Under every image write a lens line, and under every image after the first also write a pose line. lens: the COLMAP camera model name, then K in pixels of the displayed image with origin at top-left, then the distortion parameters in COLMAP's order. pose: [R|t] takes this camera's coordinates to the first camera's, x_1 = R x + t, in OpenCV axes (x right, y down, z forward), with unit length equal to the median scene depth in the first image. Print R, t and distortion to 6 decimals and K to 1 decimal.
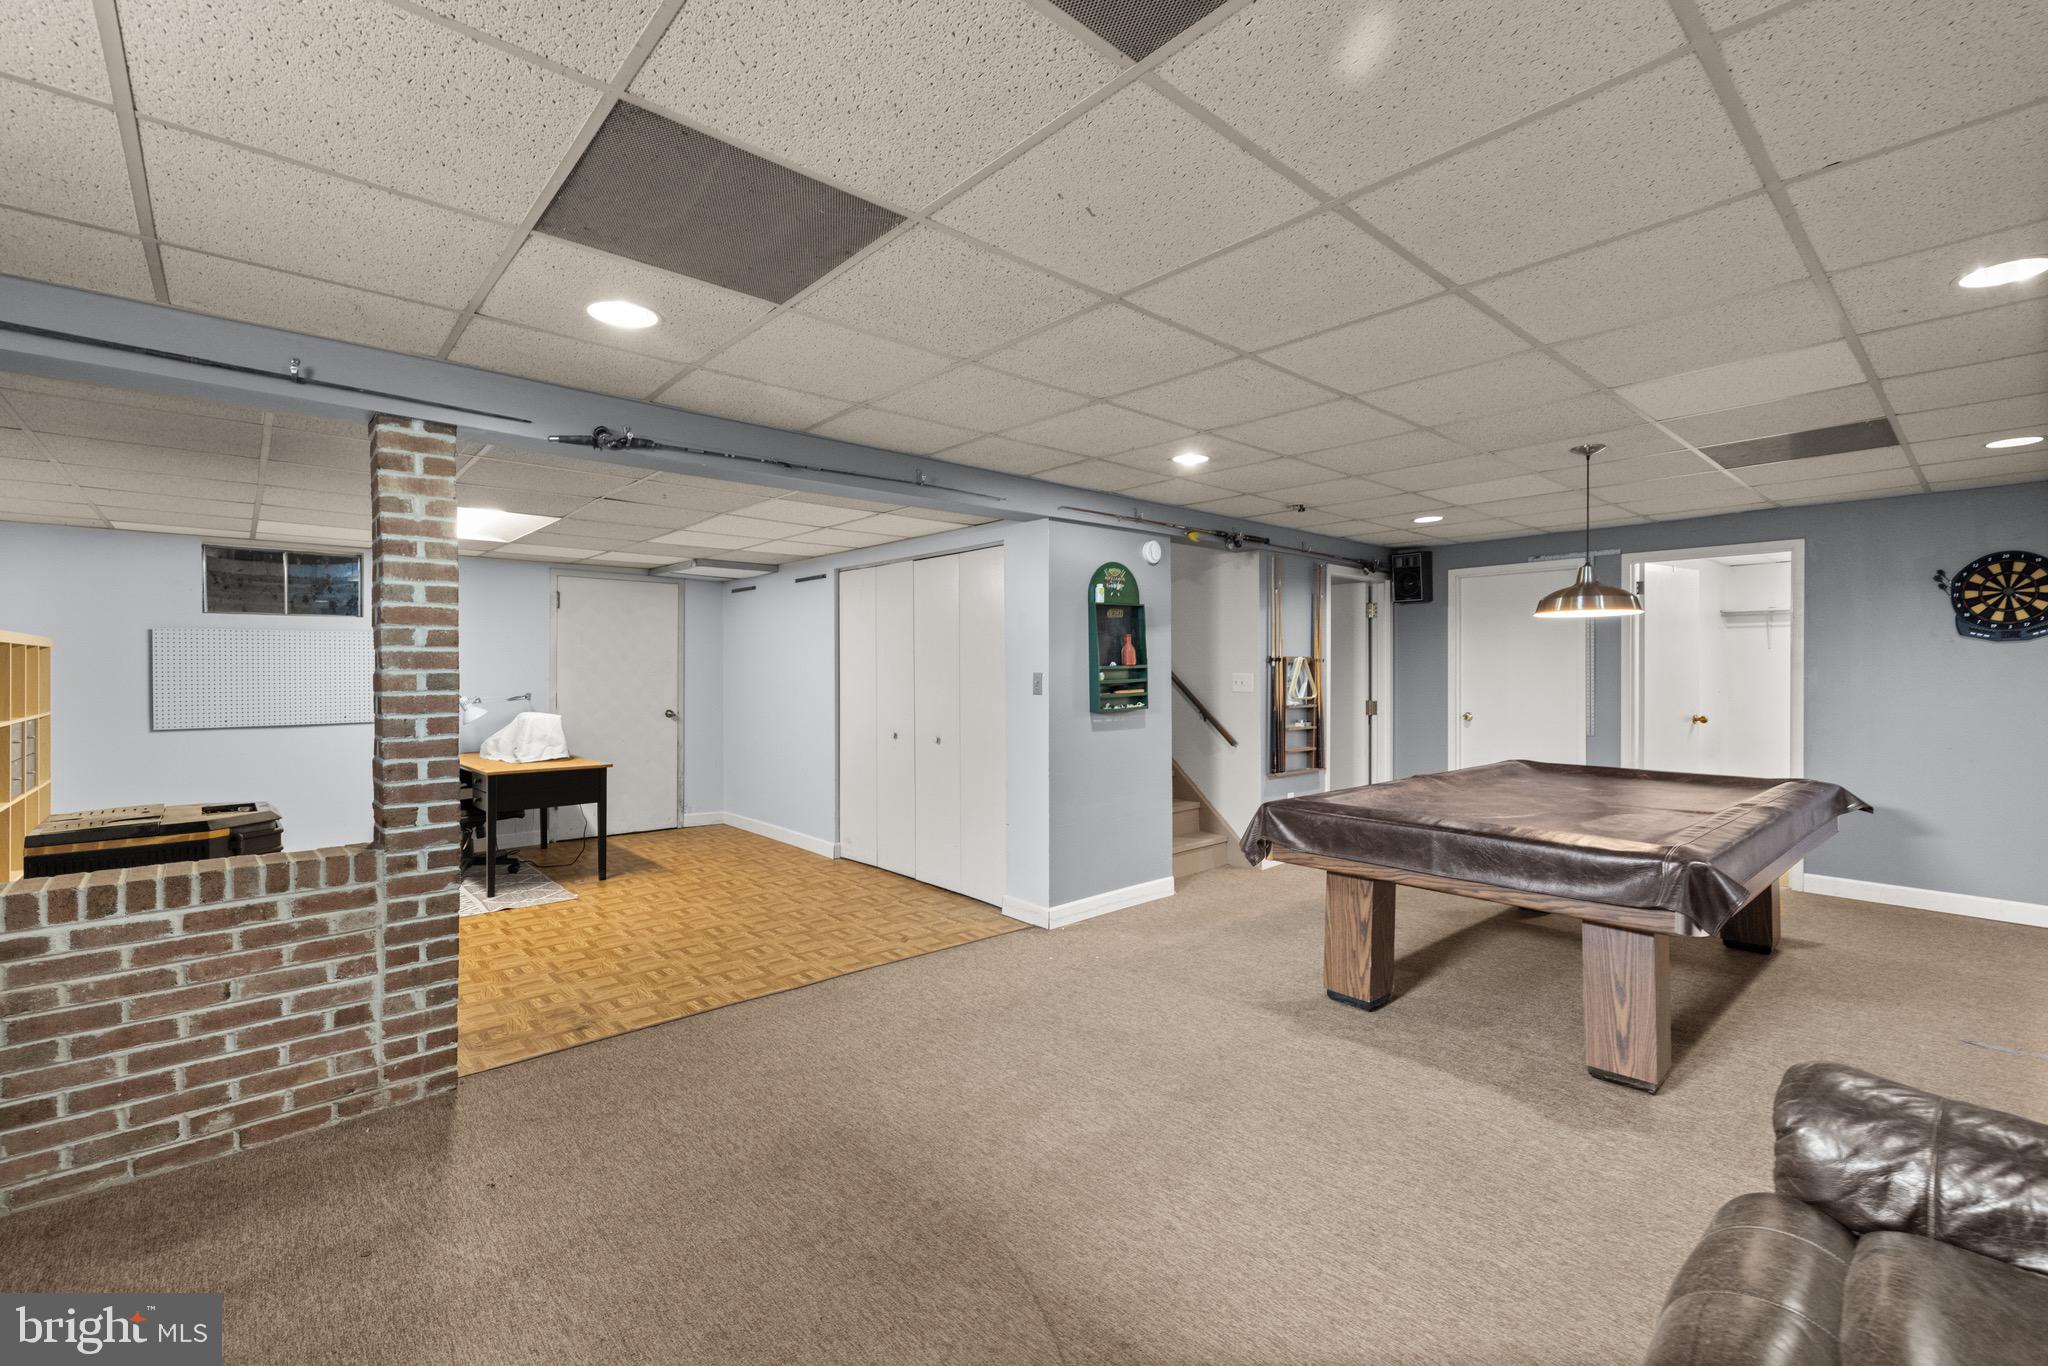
lens RADIAL K [[880.7, 0, 1024.0], [0, 880.7, 668.5], [0, 0, 1]] dist [-0.001799, -0.000402]
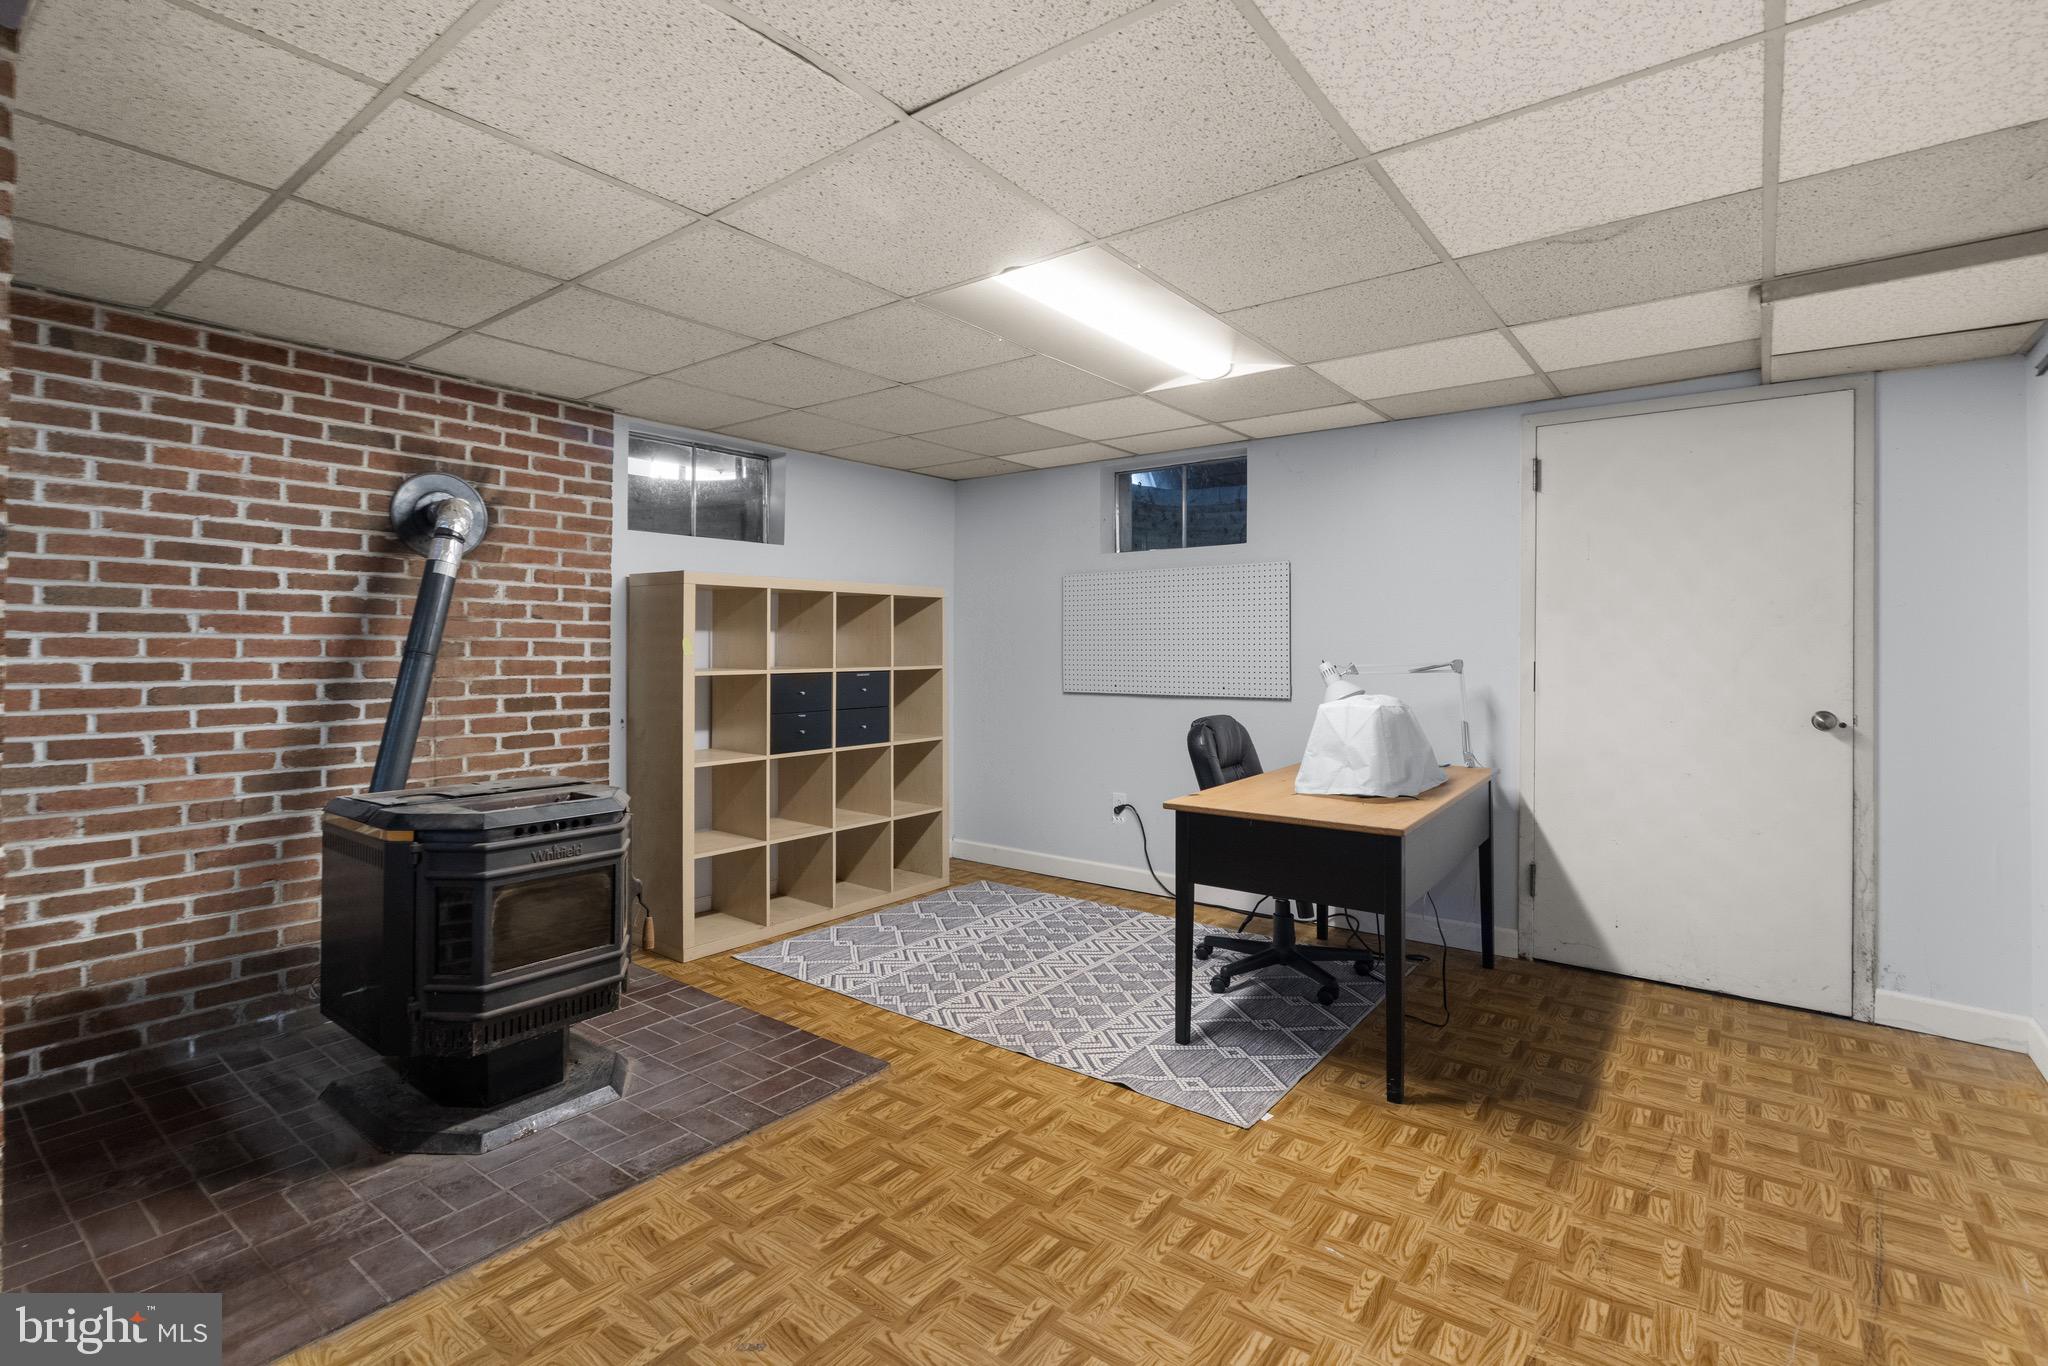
lens RADIAL K [[925.8, 0, 1021.6], [0, 925.8, 637.6], [0, 0, 1]] dist [-0.002792, -0.000191]
pose [[0.190221, -0.007449, -0.981713, -0.093373], [0.000305, 0.999972, -0.007528, 0.024392], [0.981741, 0.001133, 0.190218, 0.817638]]
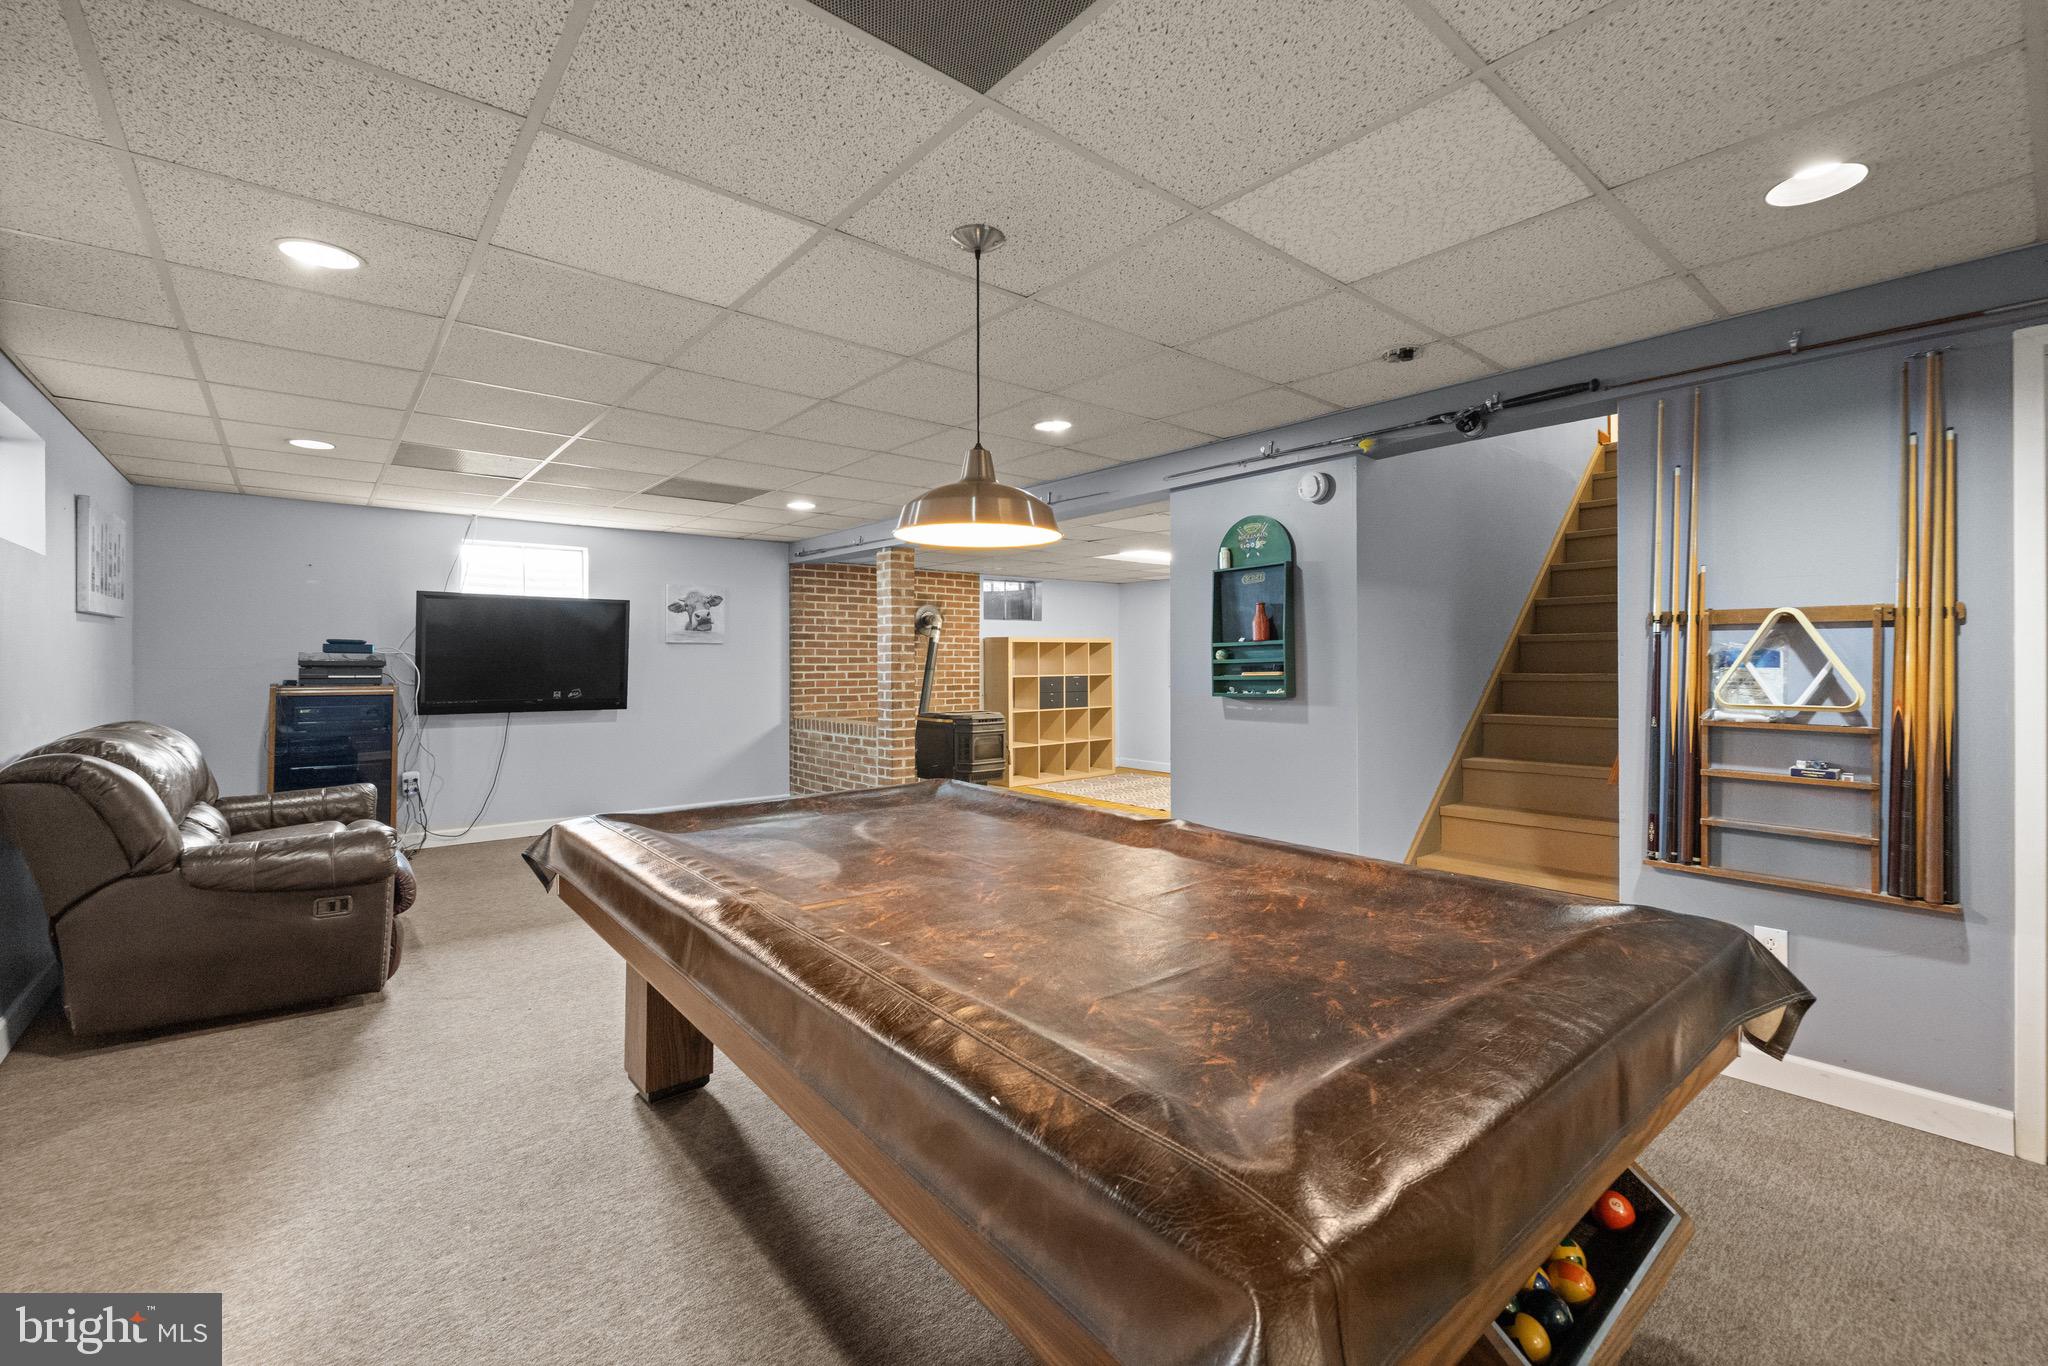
lens RADIAL K [[869.4, 0, 1011.5], [0, 869.4, 672.4], [0, 0, 1]] dist [0.001895, 0.000542]
pose [[-0.042227, 0.018091, -0.998944, 0.885163], [0.008137, 0.999809, 0.017762, 0.008246], [0.999075, -0.007378, -0.042366, 0.777640]]
